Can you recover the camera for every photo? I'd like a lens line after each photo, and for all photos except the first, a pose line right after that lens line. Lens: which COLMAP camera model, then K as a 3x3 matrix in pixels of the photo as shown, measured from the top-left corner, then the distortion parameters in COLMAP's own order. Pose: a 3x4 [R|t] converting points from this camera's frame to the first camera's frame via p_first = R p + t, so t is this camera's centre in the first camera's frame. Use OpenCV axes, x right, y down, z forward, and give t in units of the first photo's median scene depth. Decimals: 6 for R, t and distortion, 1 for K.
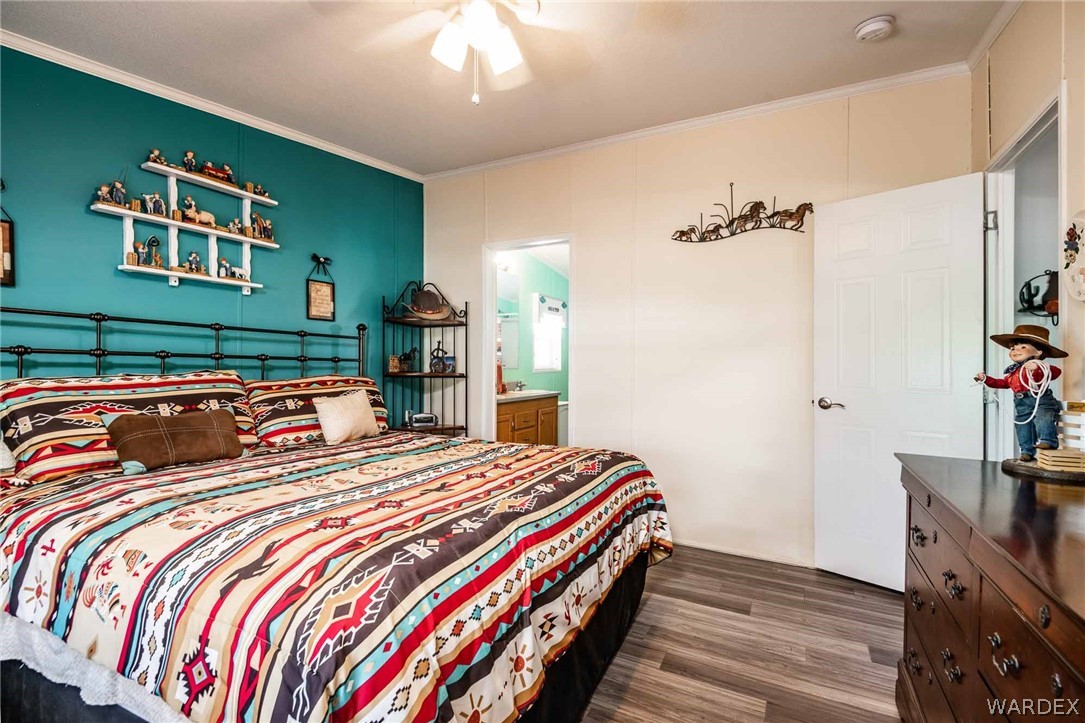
lens RADIAL K [[492.1, 0, 543.9], [0, 492.1, 349.3], [0, 0, 1]] dist [0.032186, -0.024233]
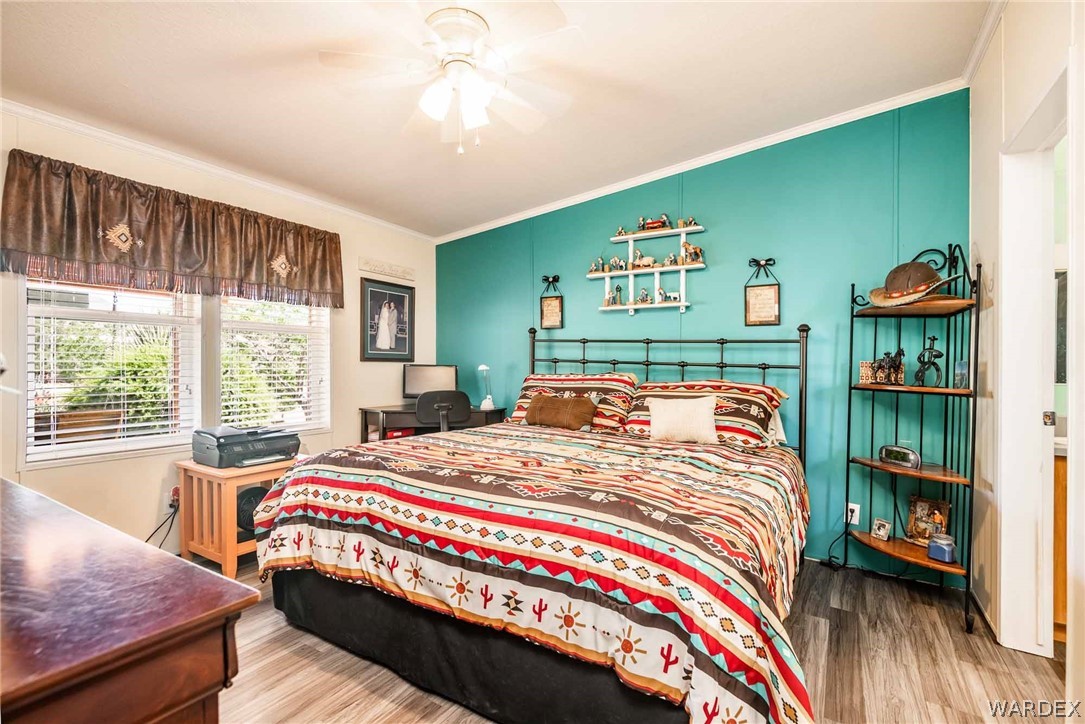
lens RADIAL K [[496.6, 0, 542.5], [0, 496.6, 362.0], [0, 0, 1]] dist [0.039848, -0.022967]
pose [[-0.074569, -0.023866, -0.996930, 0.695189], [0.009079, 0.999656, -0.024610, 0.041397], [0.997175, -0.010886, -0.074327, 0.819815]]
